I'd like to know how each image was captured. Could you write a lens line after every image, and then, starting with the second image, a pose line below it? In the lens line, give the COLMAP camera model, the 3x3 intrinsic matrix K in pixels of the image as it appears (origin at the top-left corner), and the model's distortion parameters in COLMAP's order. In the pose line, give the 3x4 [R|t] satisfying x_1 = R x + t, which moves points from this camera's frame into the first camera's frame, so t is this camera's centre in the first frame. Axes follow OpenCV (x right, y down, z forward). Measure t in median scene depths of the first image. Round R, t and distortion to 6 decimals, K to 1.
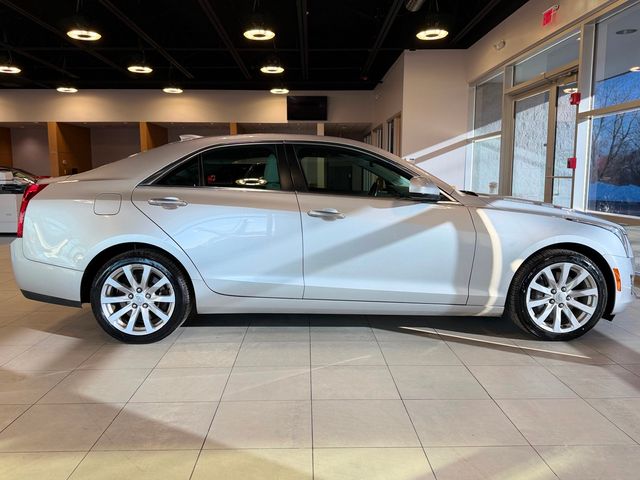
lens RADIAL K [[517.7, 0, 332.0], [0, 517.7, 234.3], [0, 0, 1]] dist [0.049813, -0.021406]
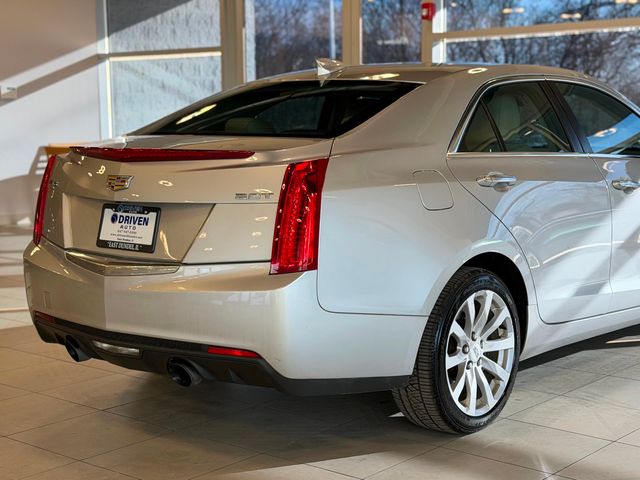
lens RADIAL K [[1068.6, 0, 320.9], [0, 1068.6, 222.1], [0, 0, 1]] dist [0.192092, 0.000000]
pose [[0.669136, -0.082041, 0.738597, -1.342194], [0.093452, 0.995287, 0.025890, -0.064901], [-0.737240, 0.051699, 0.673650, 0.317468]]
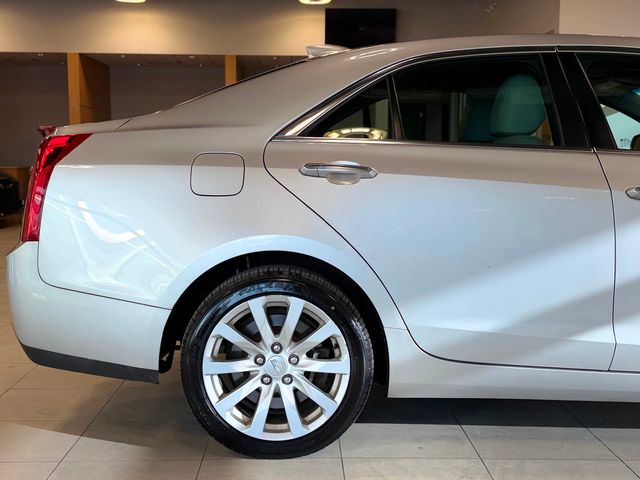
lens RADIAL K [[880.6, 0, 308.3], [0, 880.6, 228.2], [0, 0, 1]] dist [0.120452, 0.000000]
pose [[0.999887, 0.004563, -0.014305, -0.326523], [-0.005051, 0.999399, -0.034289, 0.021880], [0.014140, 0.034357, 0.999310, 0.159685]]
